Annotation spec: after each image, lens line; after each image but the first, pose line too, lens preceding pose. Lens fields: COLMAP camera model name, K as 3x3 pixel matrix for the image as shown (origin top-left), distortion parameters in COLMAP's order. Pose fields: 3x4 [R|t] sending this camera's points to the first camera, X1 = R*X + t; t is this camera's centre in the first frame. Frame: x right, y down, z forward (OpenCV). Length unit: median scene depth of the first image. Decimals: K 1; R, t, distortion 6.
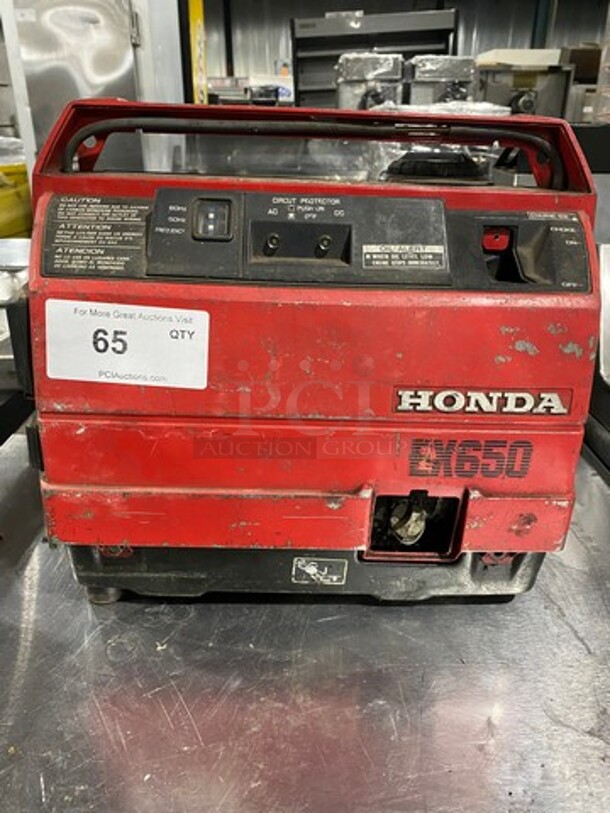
lens RADIAL K [[618.9, 0, 303.6], [0, 618.9, 406.7], [0, 0, 1]] dist [0.003671, 0.004457]
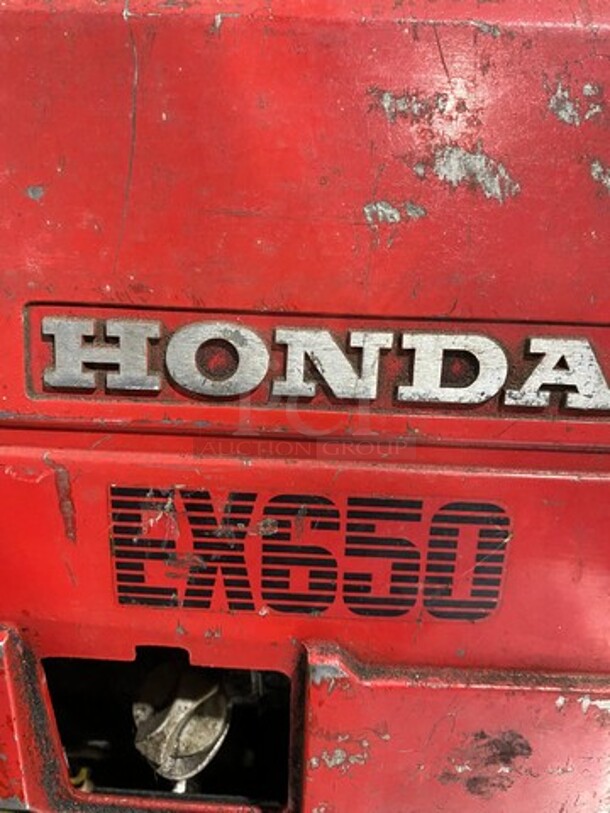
lens RADIAL K [[615.3, 0, 305.0], [0, 615.3, 406.5], [0, 0, 1]] dist [0.003065, 0.000274]
pose [[0.998545, 0.024089, -0.048247, 0.291284], [-0.028365, 0.995537, -0.090004, 0.038868], [0.045864, 0.091242, 0.994772, 0.709432]]
